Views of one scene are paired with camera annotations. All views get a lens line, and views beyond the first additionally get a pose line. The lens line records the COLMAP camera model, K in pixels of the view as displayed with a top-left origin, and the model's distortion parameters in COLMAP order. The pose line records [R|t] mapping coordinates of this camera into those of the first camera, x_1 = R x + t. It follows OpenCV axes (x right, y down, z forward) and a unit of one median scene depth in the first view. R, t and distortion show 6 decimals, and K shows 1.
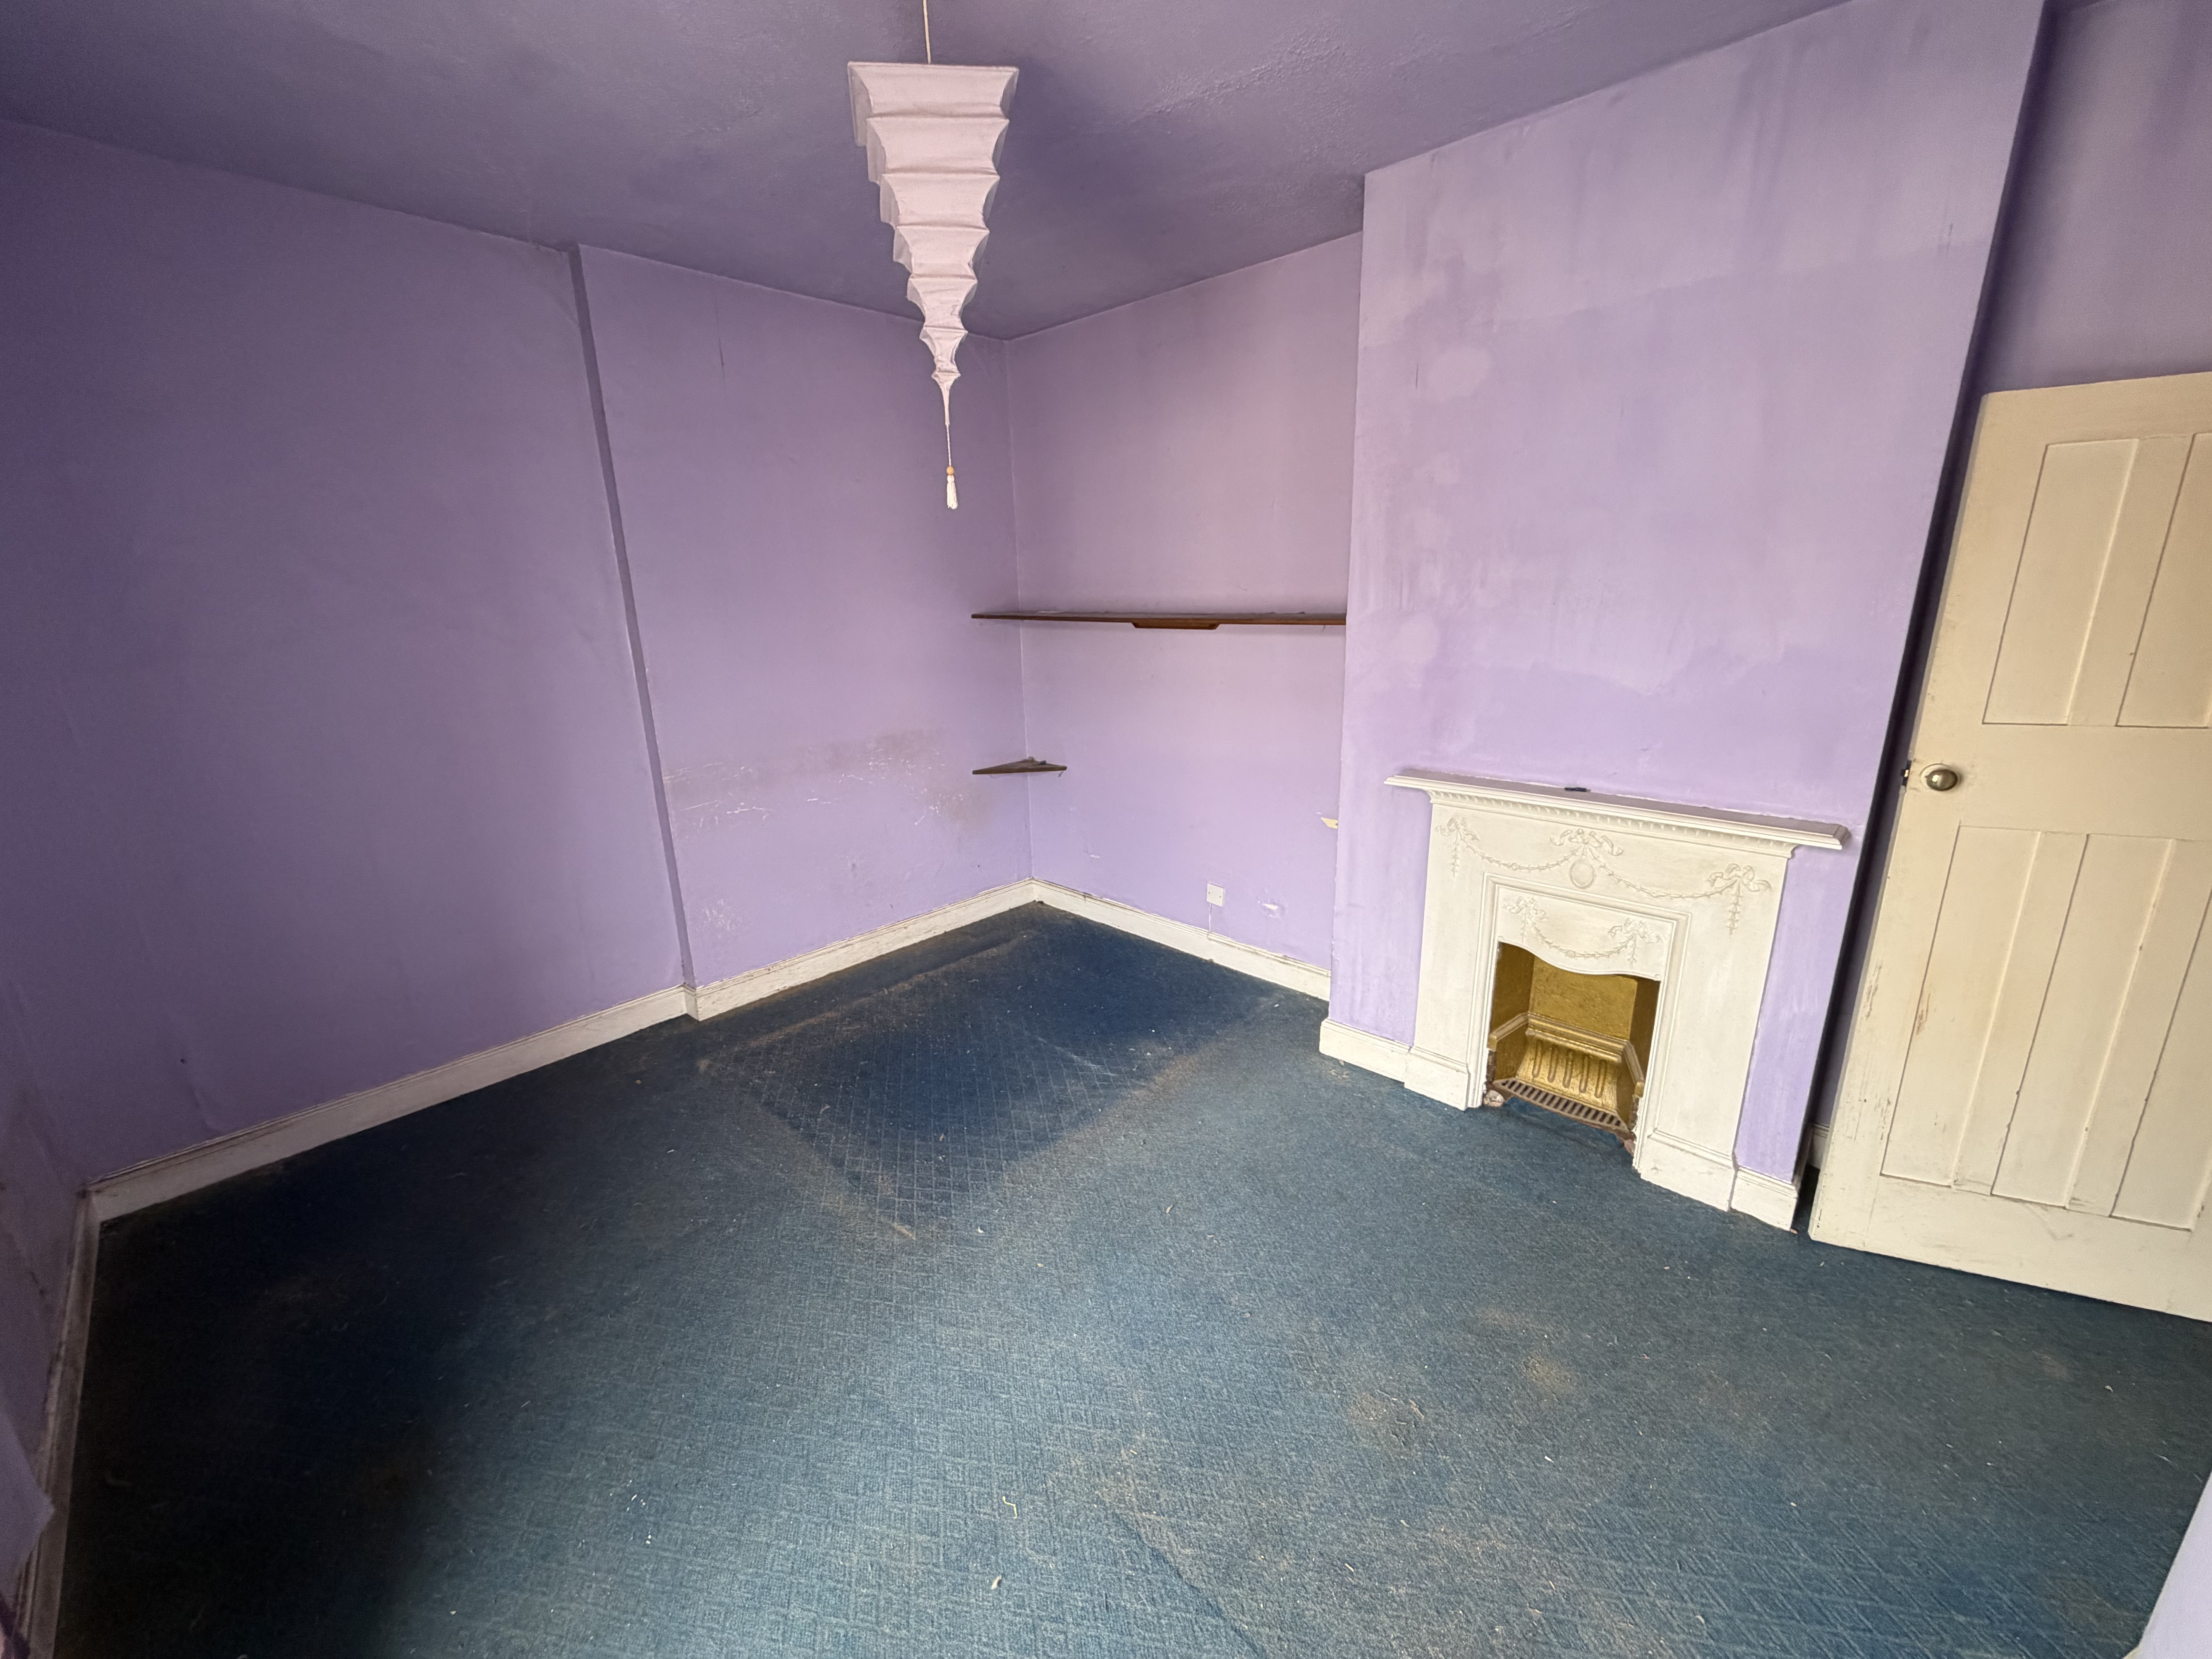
lens RADIAL K [[882.9, 0, 1106.0], [0, 882.9, 829.5], [0, 0, 1]] dist [-0.008335, -0.000152]
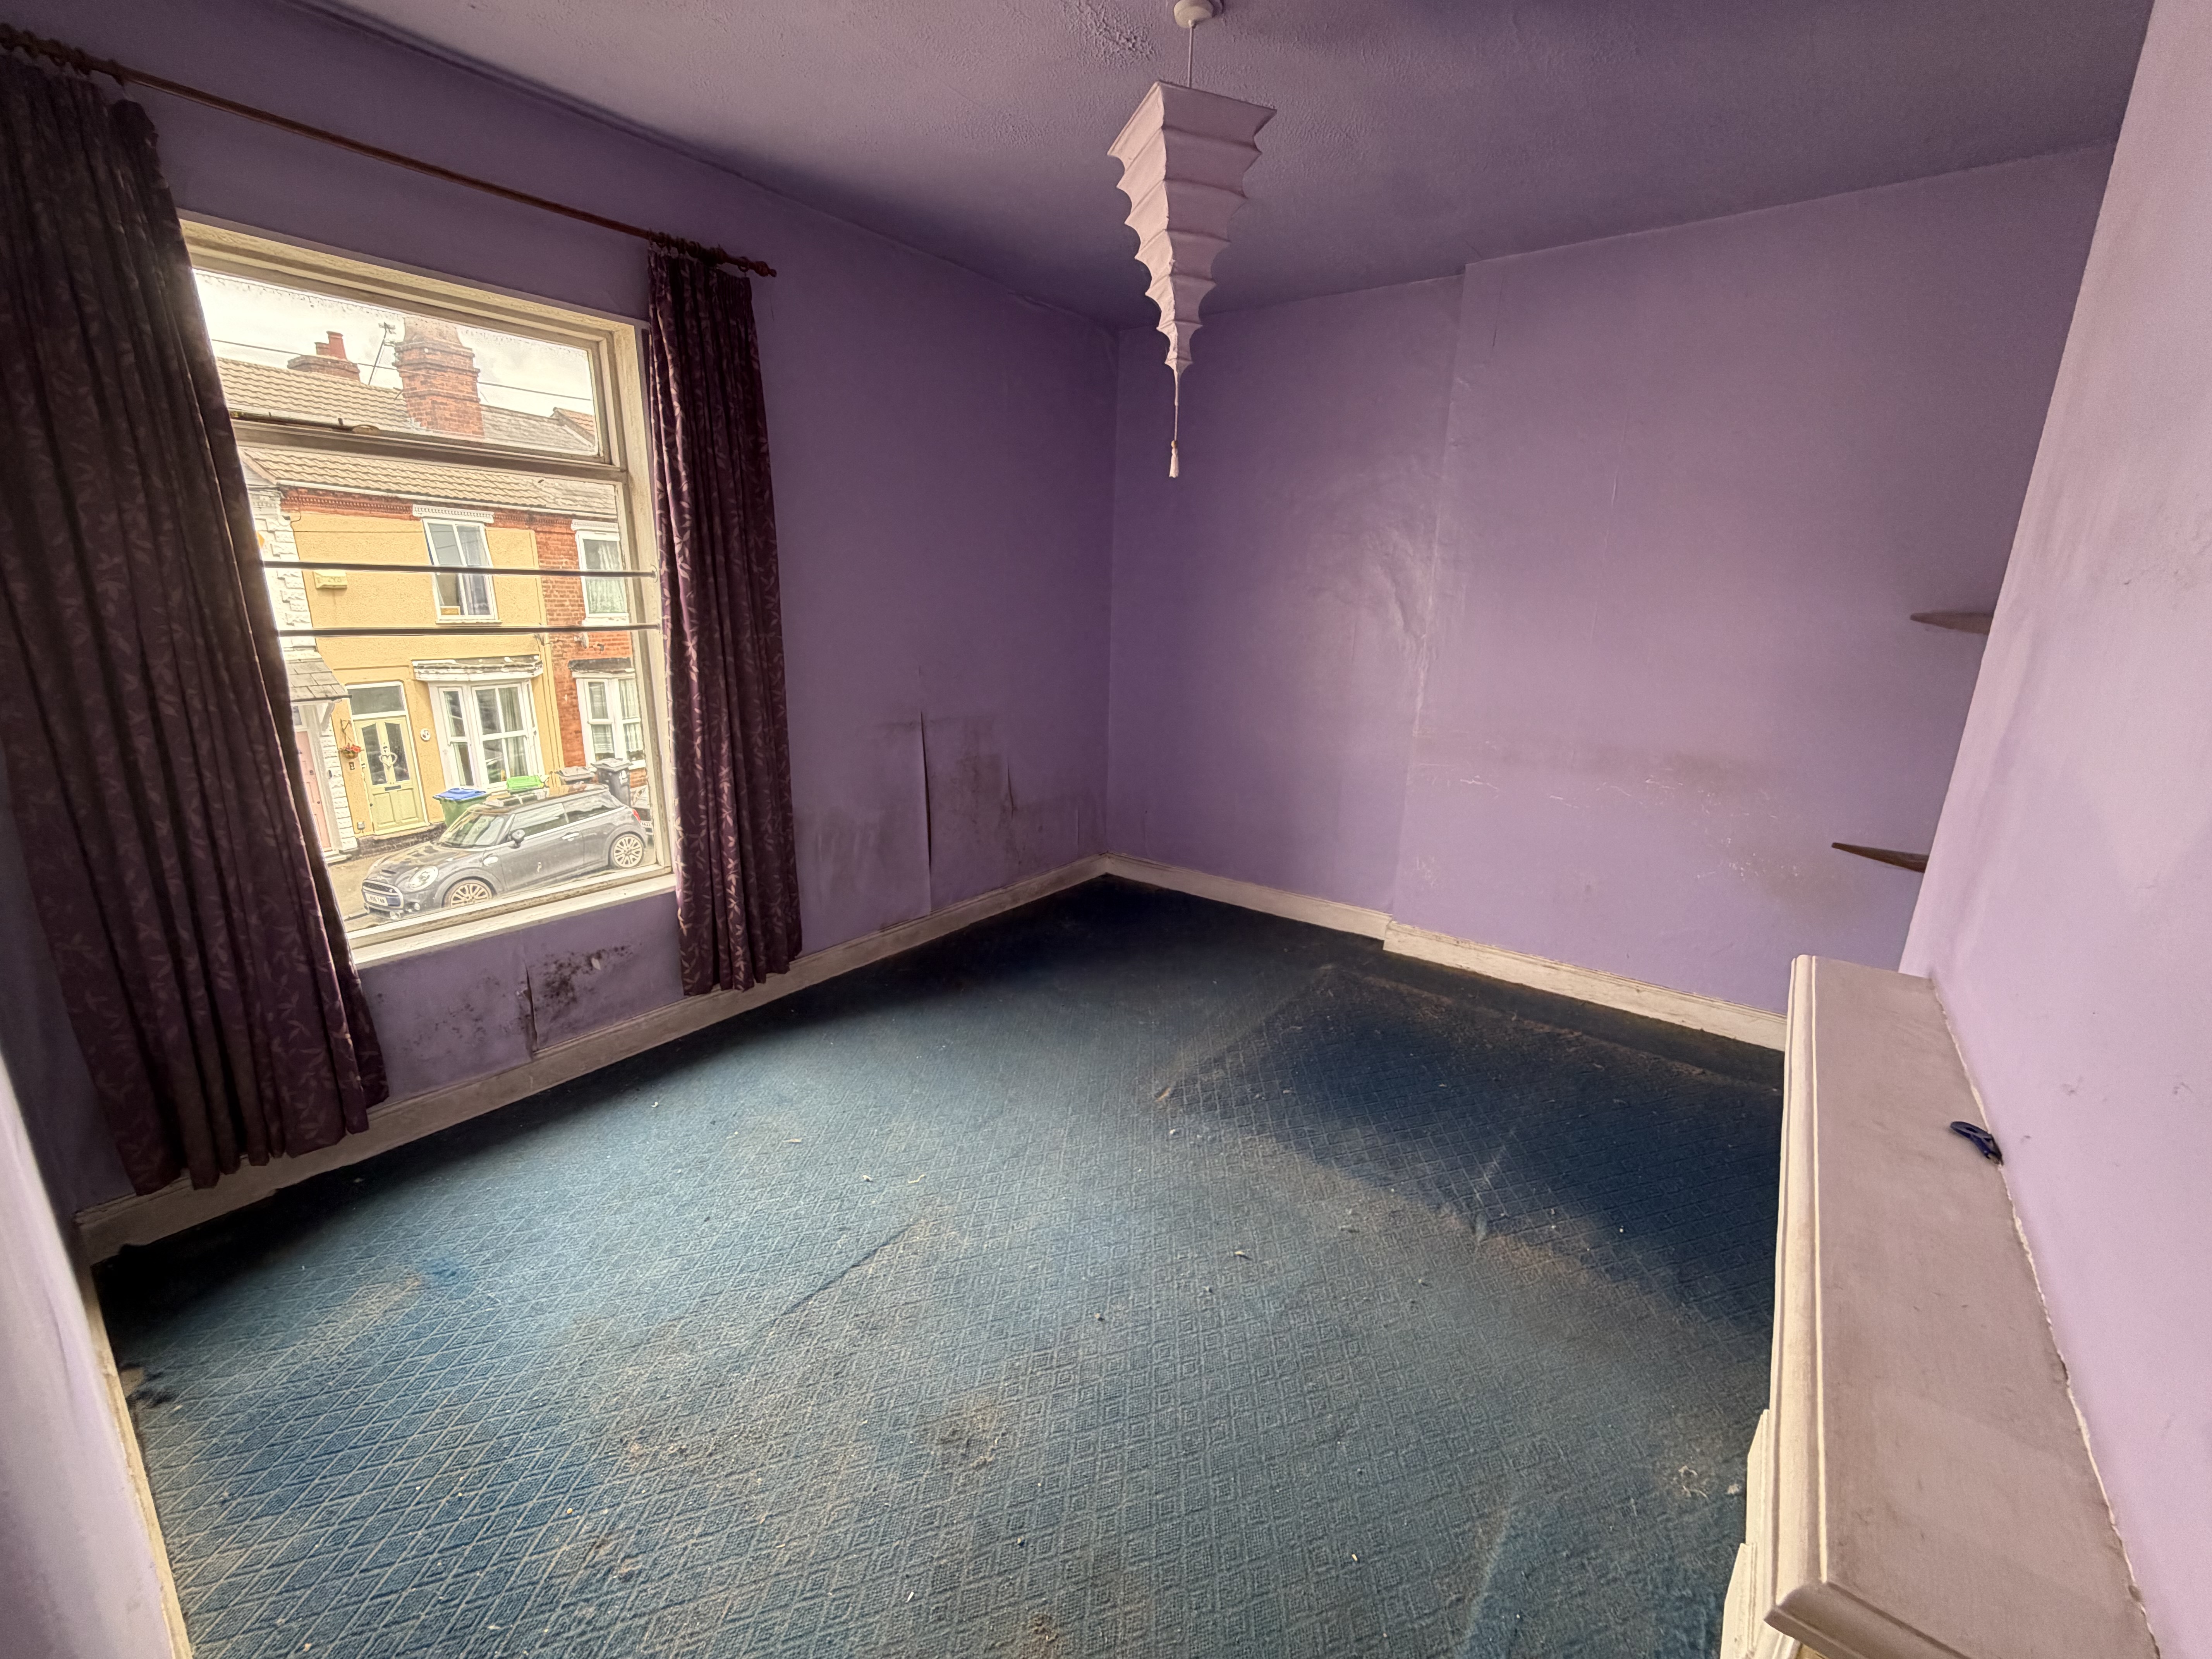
lens RADIAL K [[899.1, 0, 1106.0], [0, 899.1, 829.5], [0, 0, 1]] dist [-0.000466, -0.000010]
pose [[0.112948, 0.283608, -0.952265, 0.659338], [-0.290016, 0.926074, 0.241409, -0.118699], [0.950333, 0.248906, 0.186850, 0.491561]]
